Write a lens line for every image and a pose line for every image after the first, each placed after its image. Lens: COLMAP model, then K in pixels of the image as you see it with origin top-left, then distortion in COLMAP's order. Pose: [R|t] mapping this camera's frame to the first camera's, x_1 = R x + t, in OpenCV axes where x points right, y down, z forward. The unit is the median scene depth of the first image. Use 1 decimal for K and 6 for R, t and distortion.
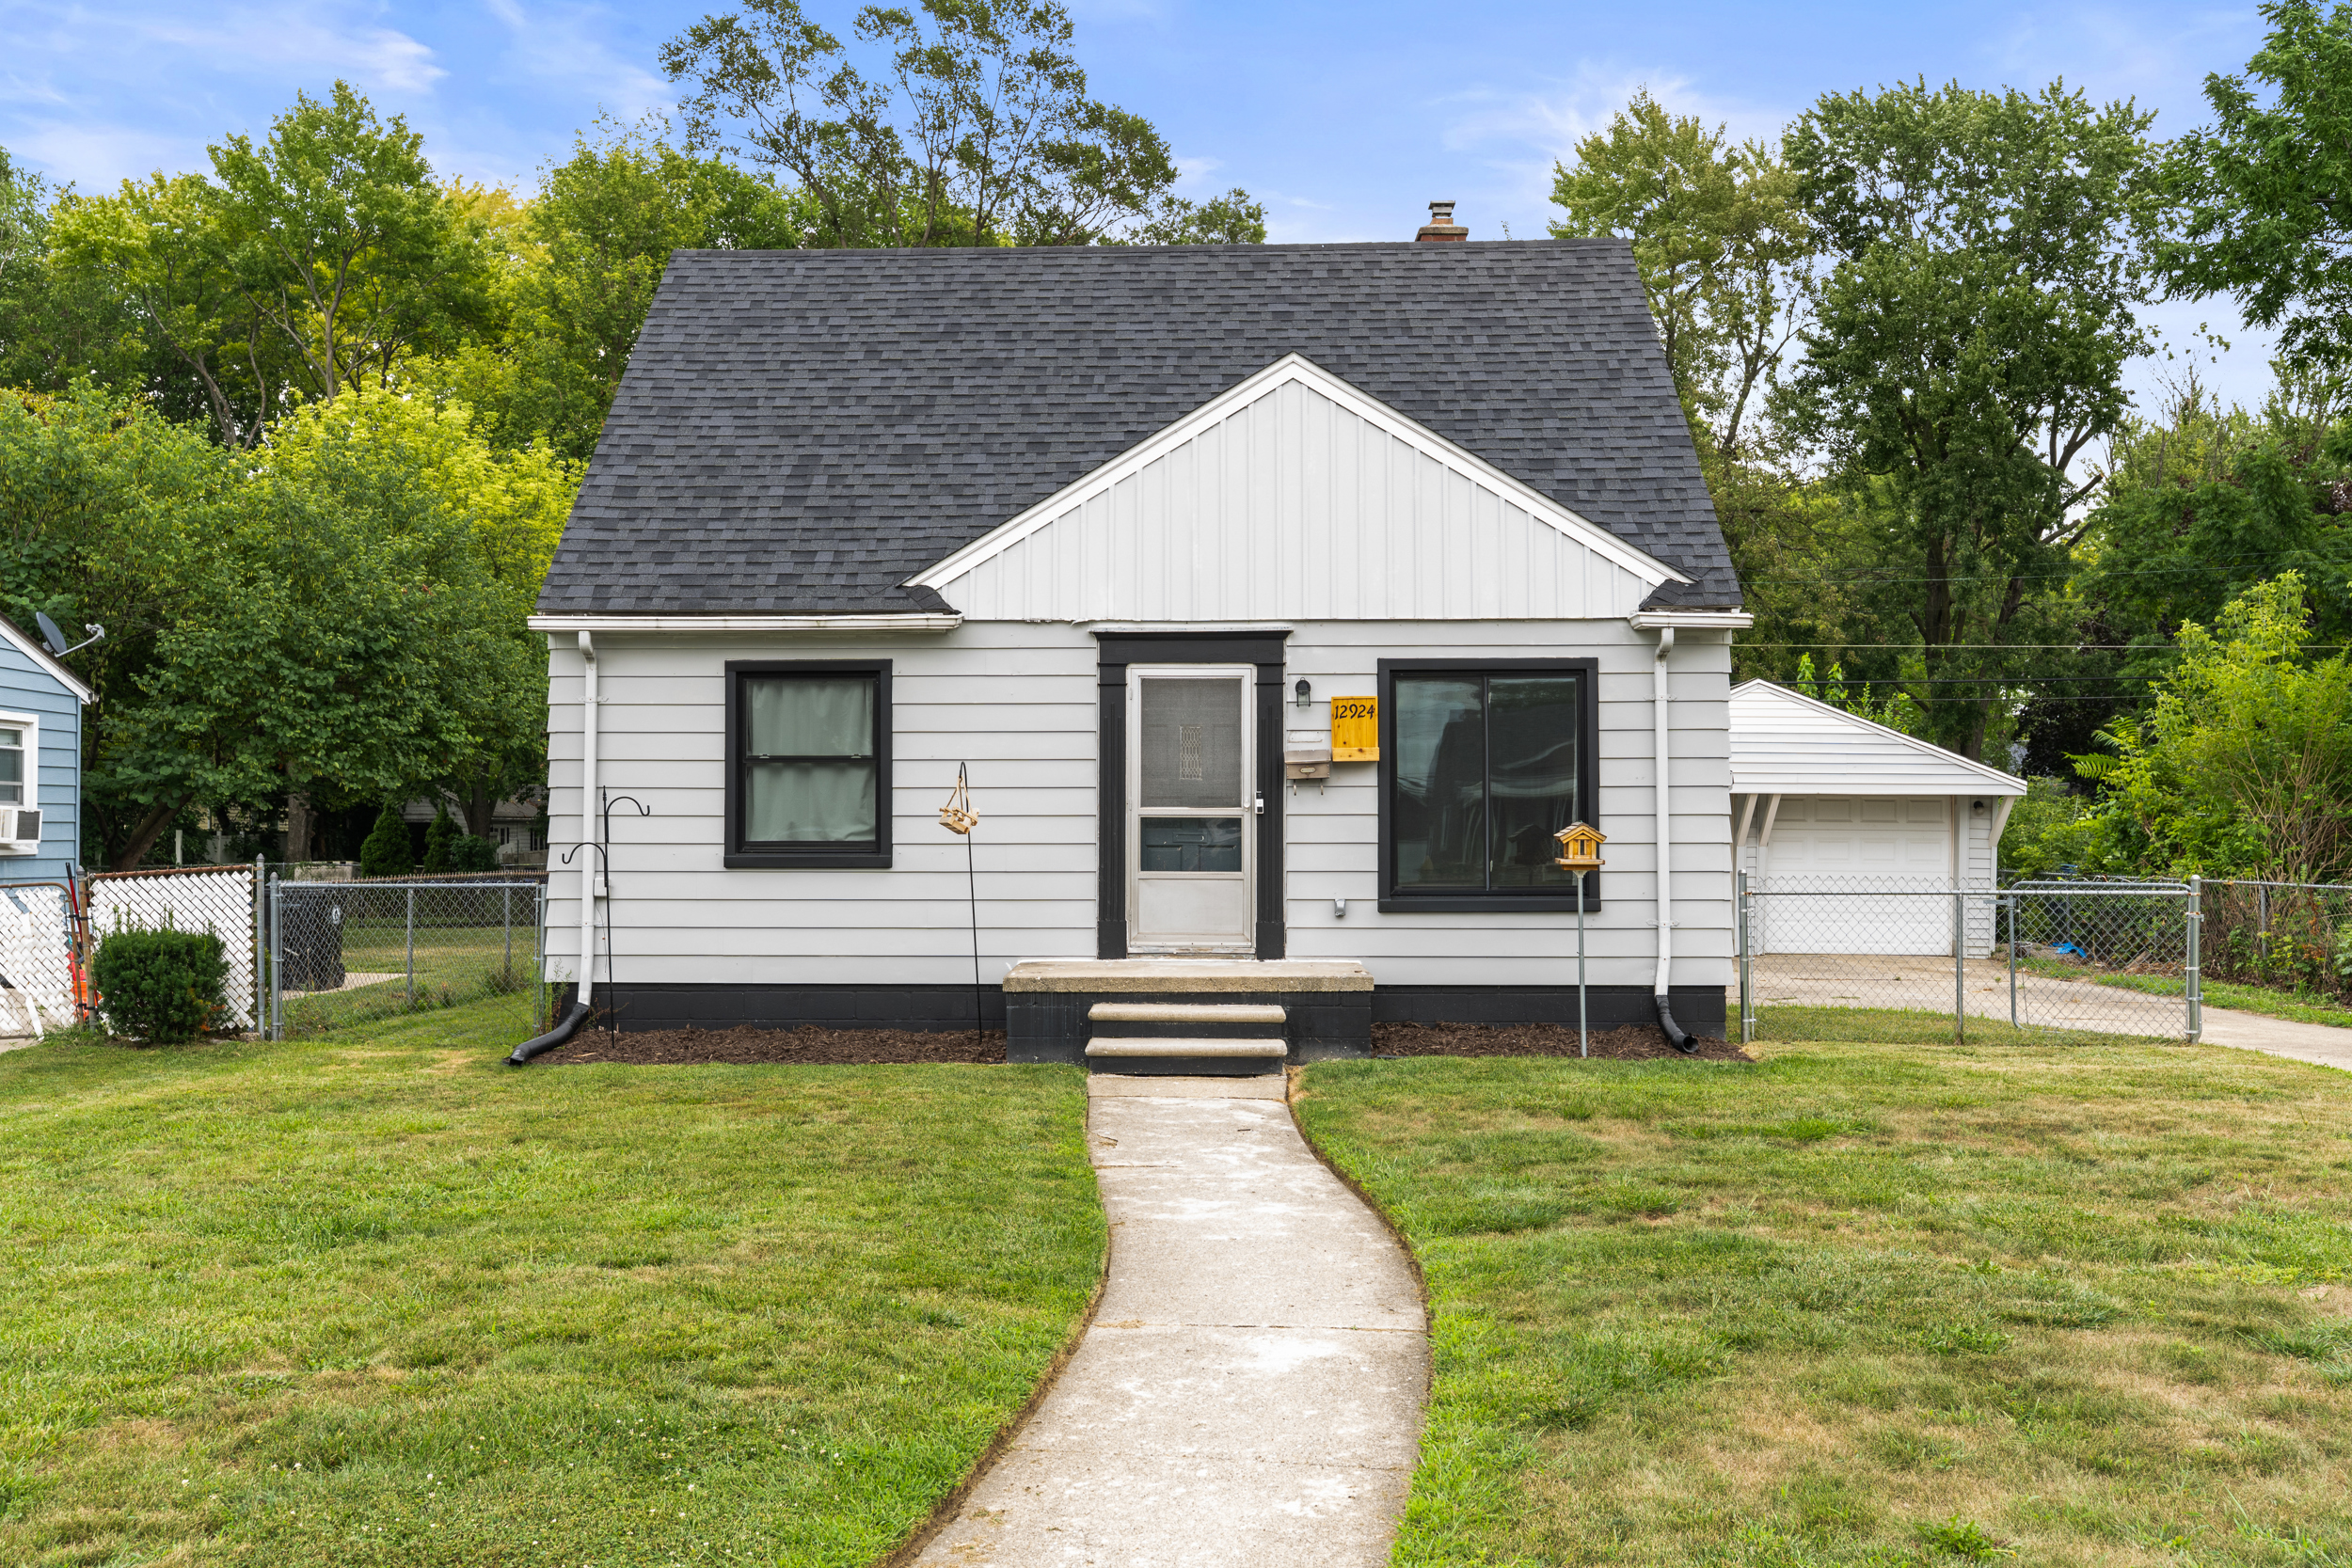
lens RADIAL K [[2038.2, 0, 1116.8], [0, 2038.2, 786.0], [0, 0, 1]] dist [0.008202, 0.003745]
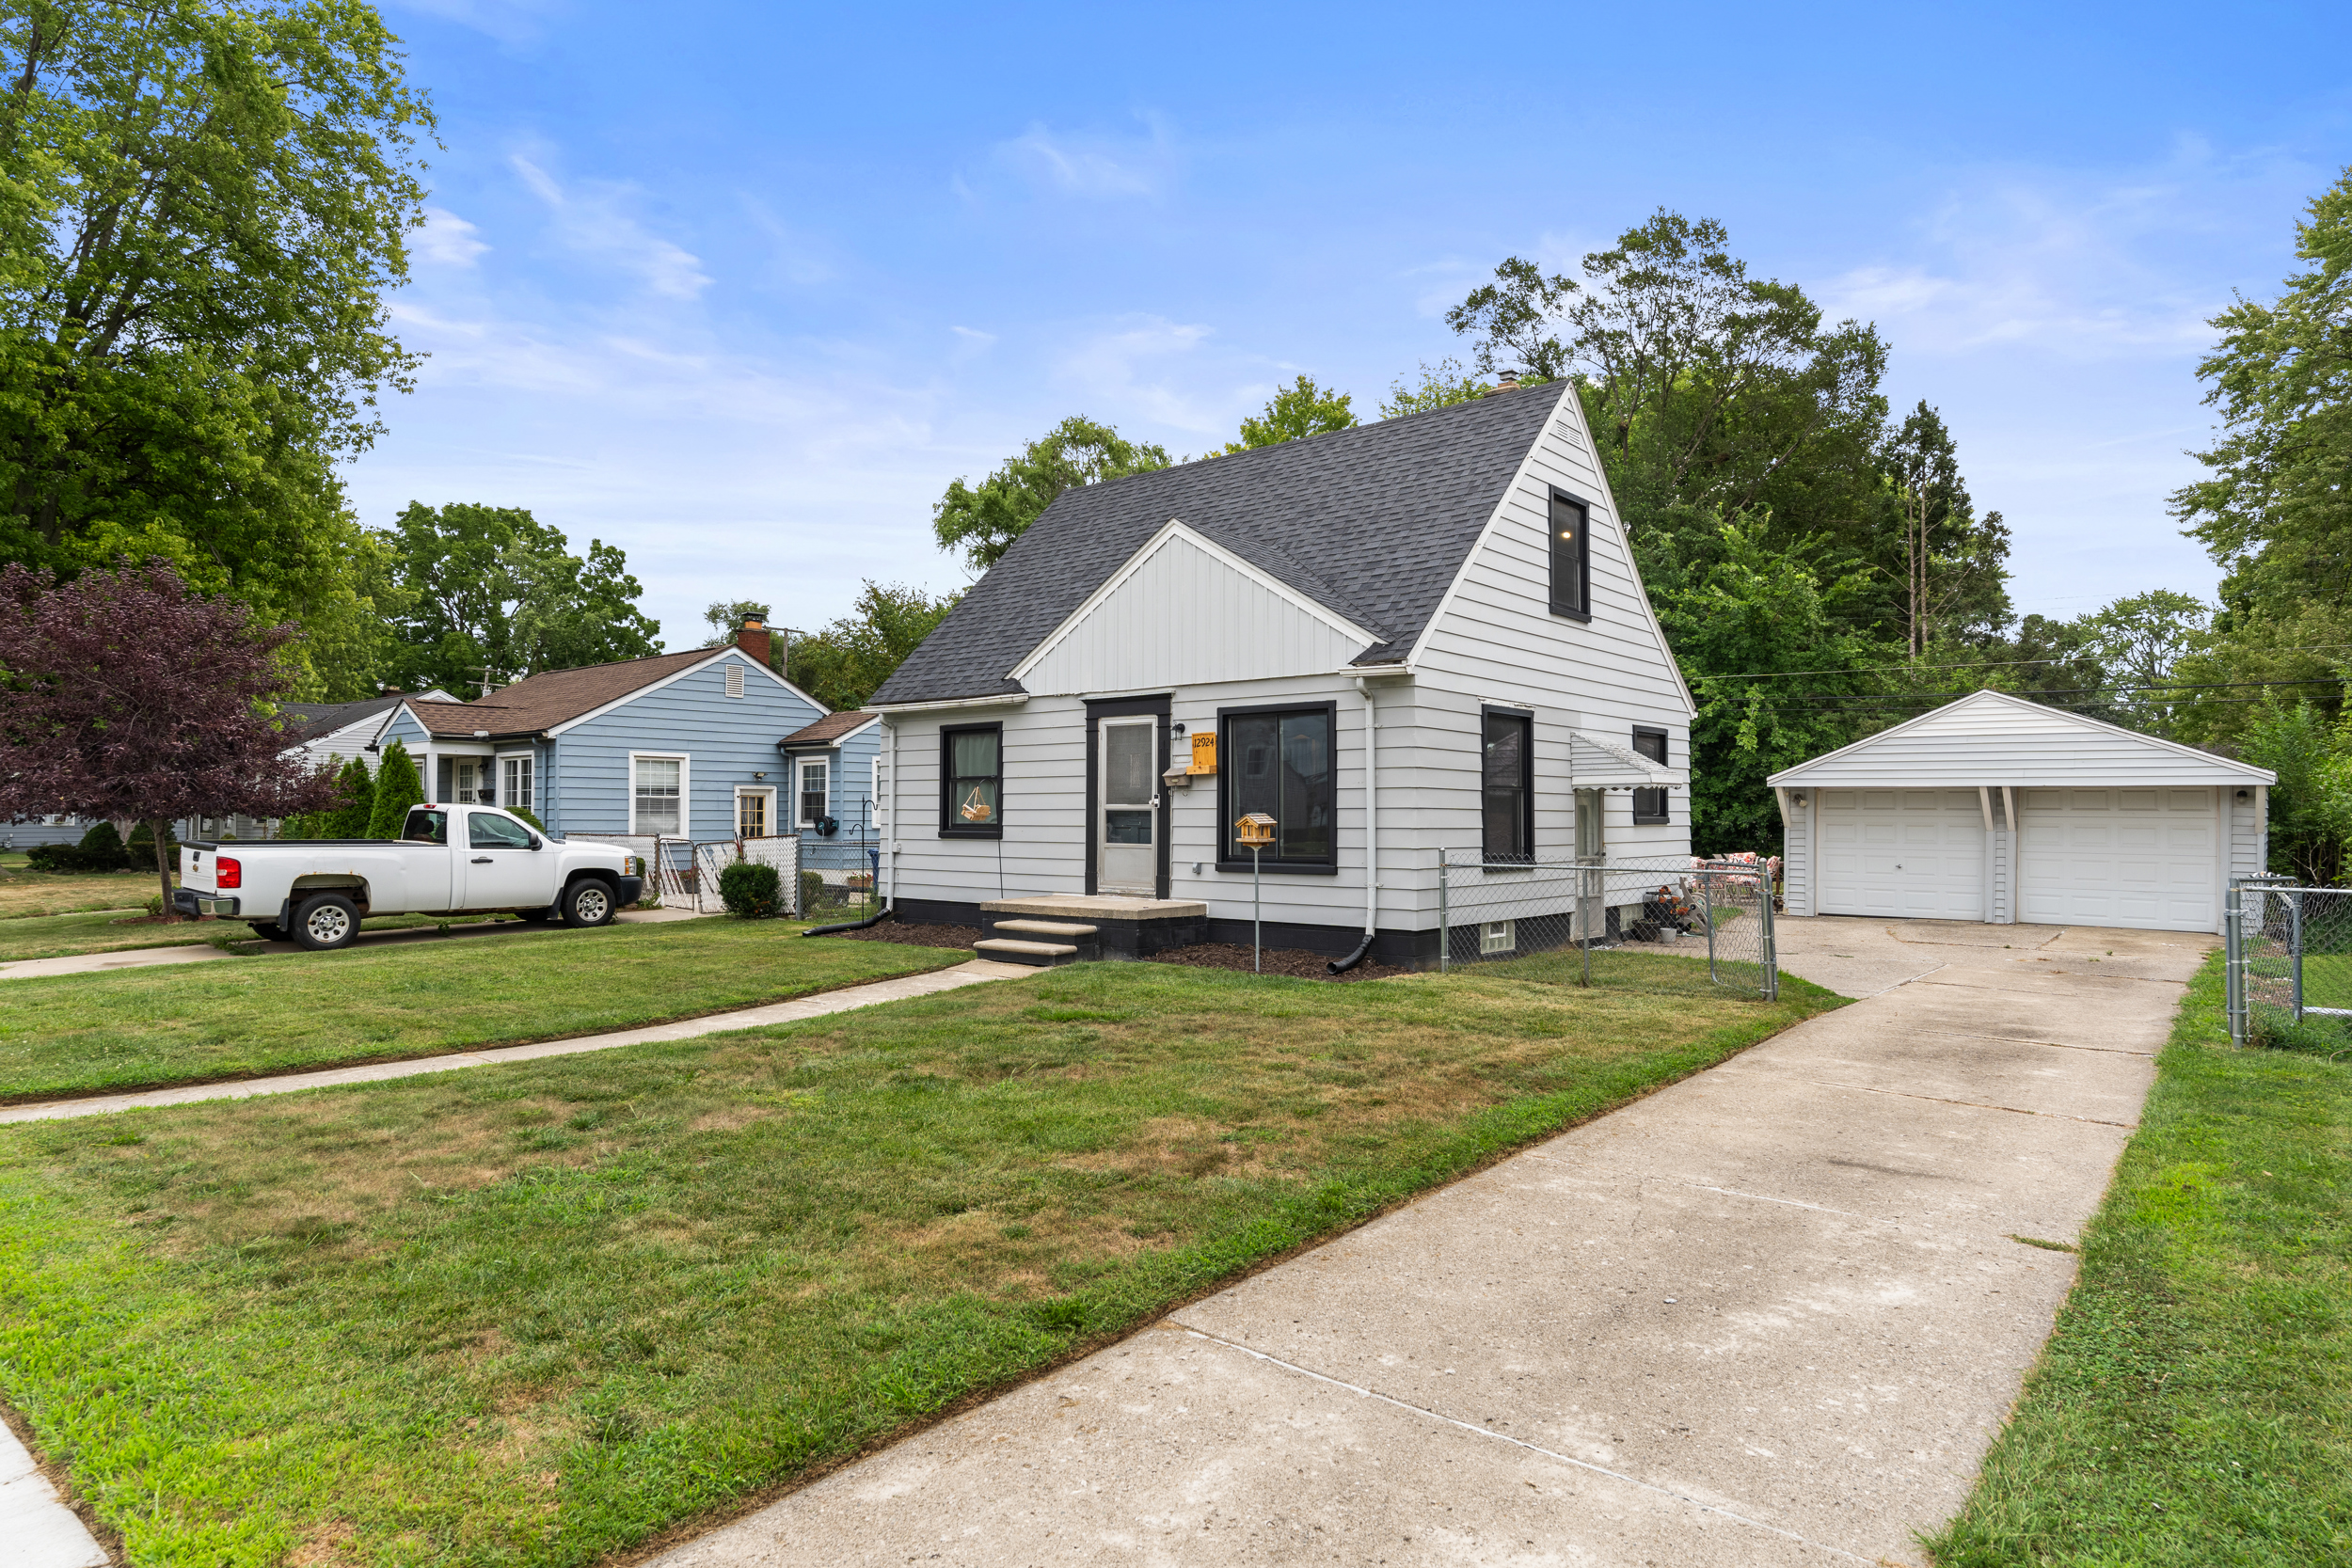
lens RADIAL K [[1334.2, 0, 1176.0], [0, 1334.2, 784.0], [0, 0, 1]] dist [-0.001187, -0.000073]
pose [[0.793655, -0.012936, -0.608230, 0.716480], [0.013015, 0.999906, -0.004284, -0.000611], [0.608229, -0.004516, 0.793749, 0.175730]]
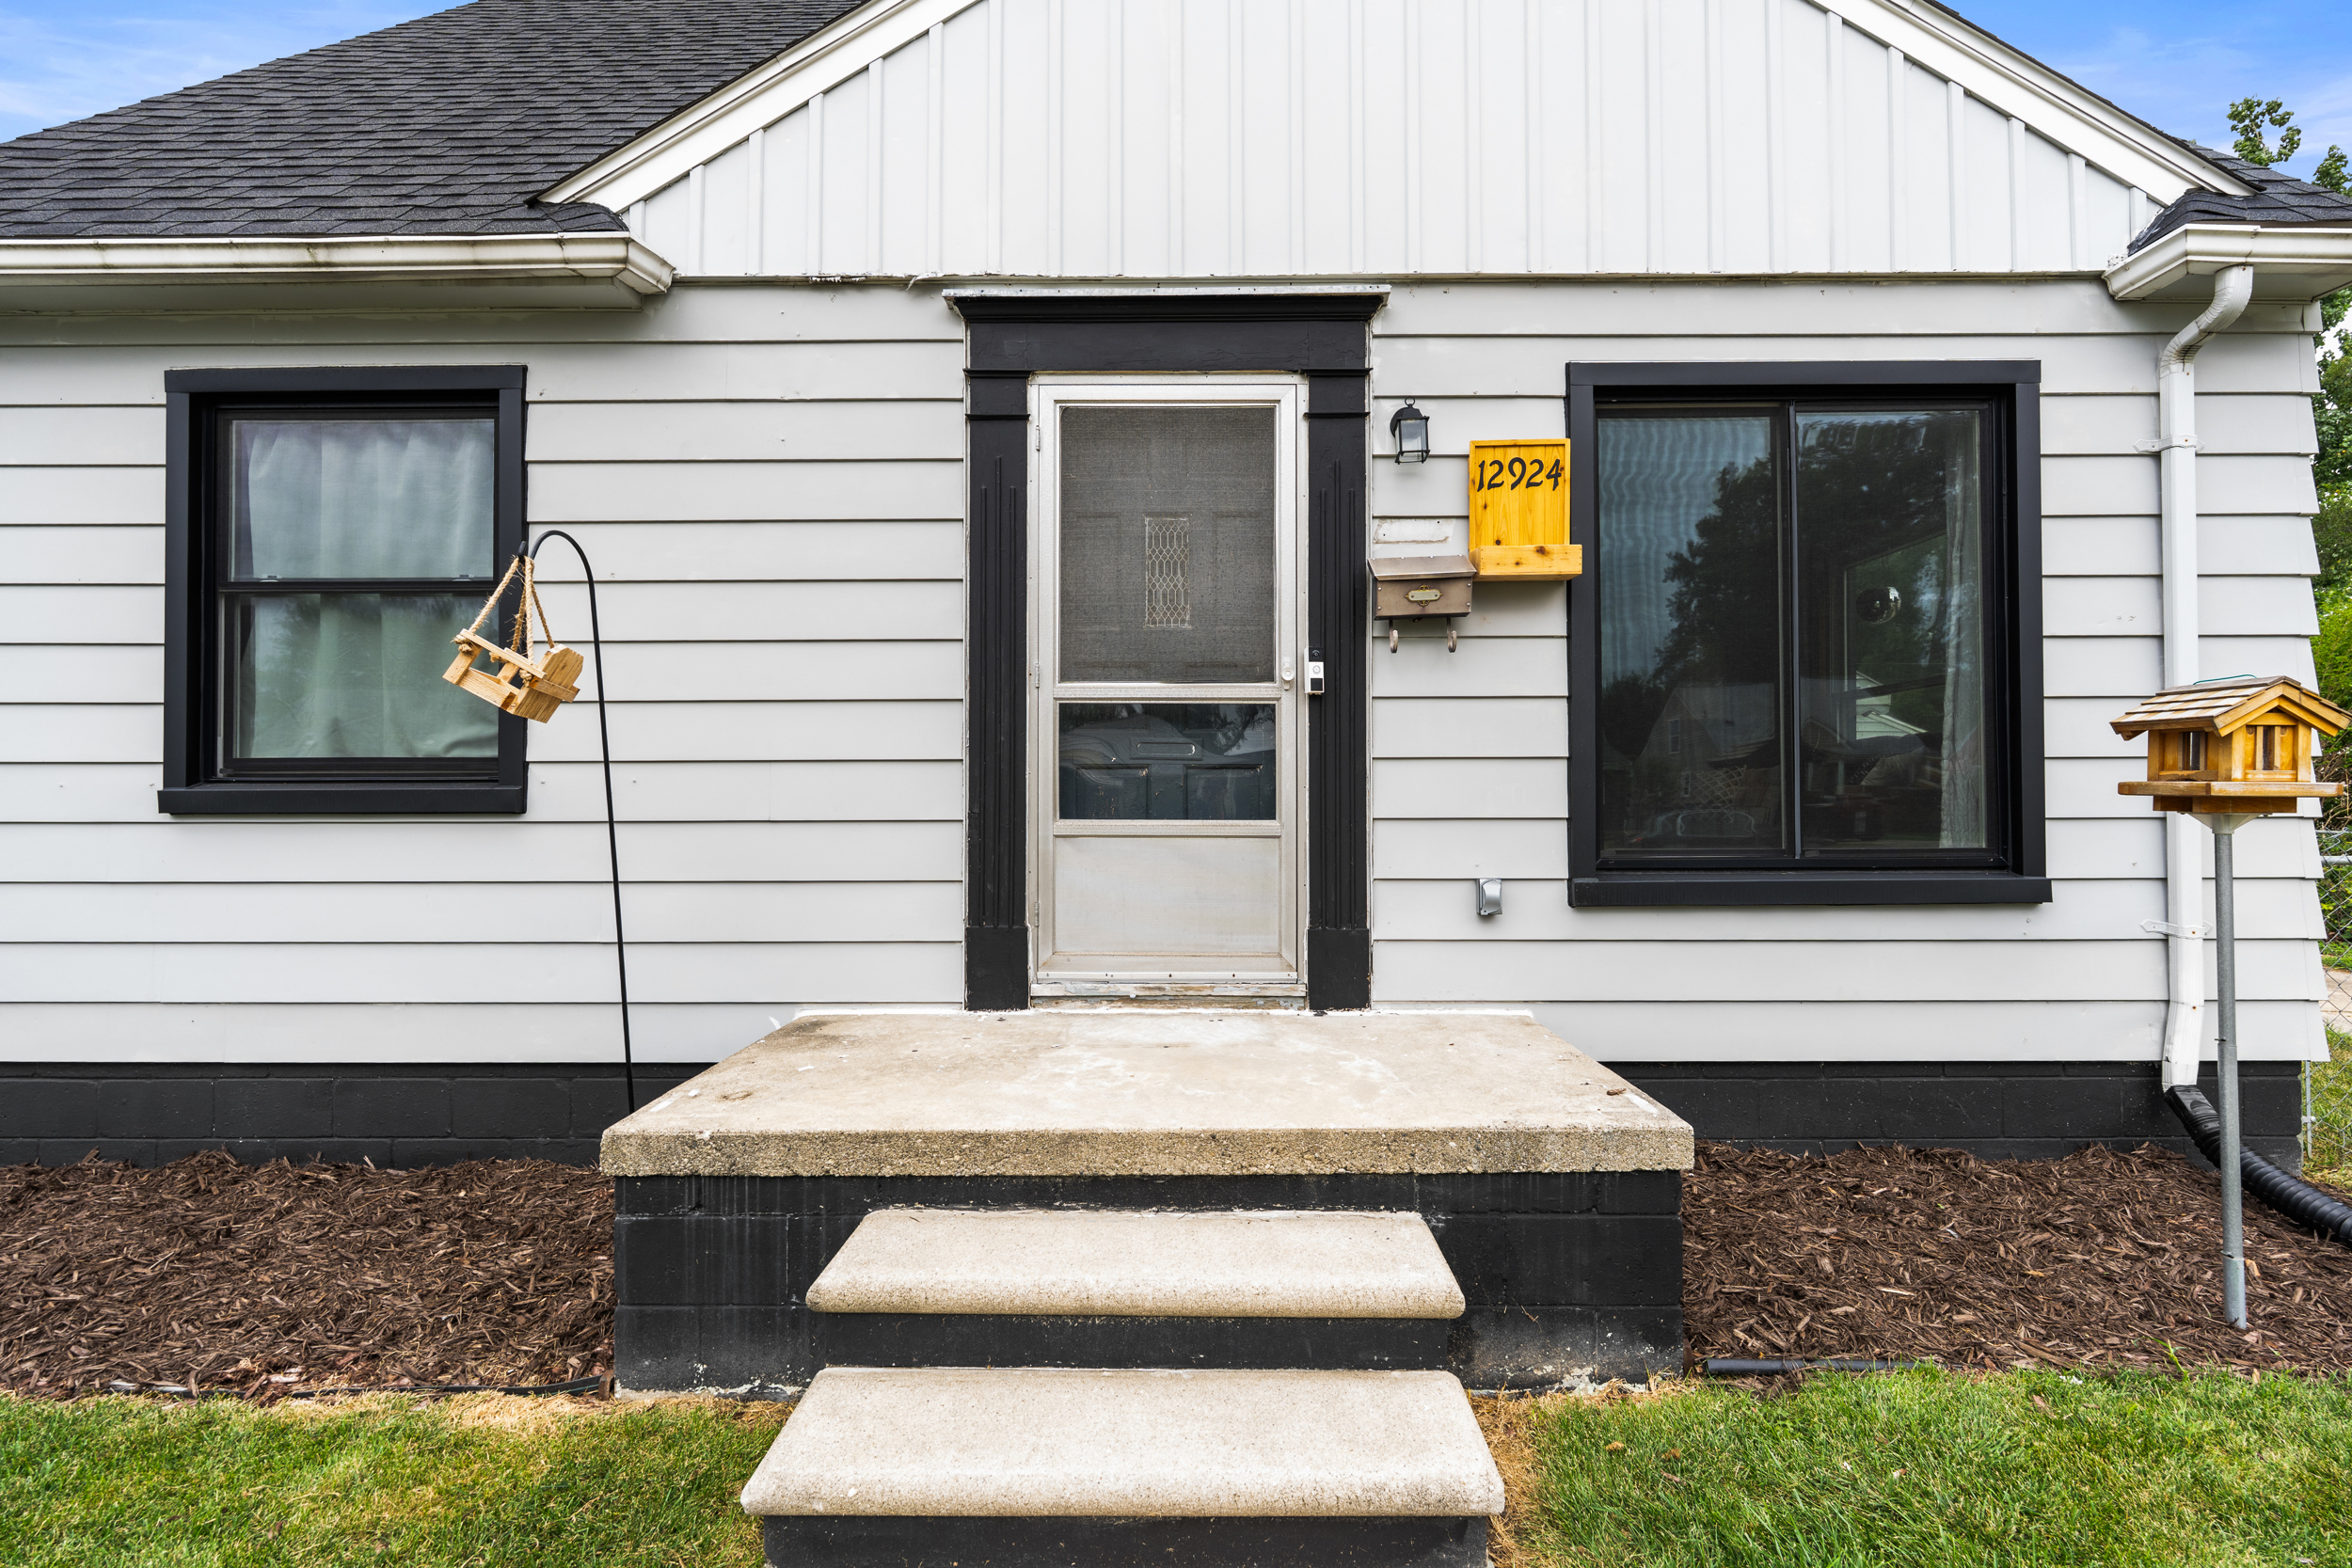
lens RADIAL K [[1067.7, 0, 1192.5], [0, 1067.7, 796.8], [0, 0, 1]] dist [-0.004081, 0.000534]
pose [[0.999346, -0.001669, 0.036125, 0.033338], [0.001000, 0.999828, 0.018532, 0.032179], [-0.036149, -0.018484, 0.999175, 0.755411]]
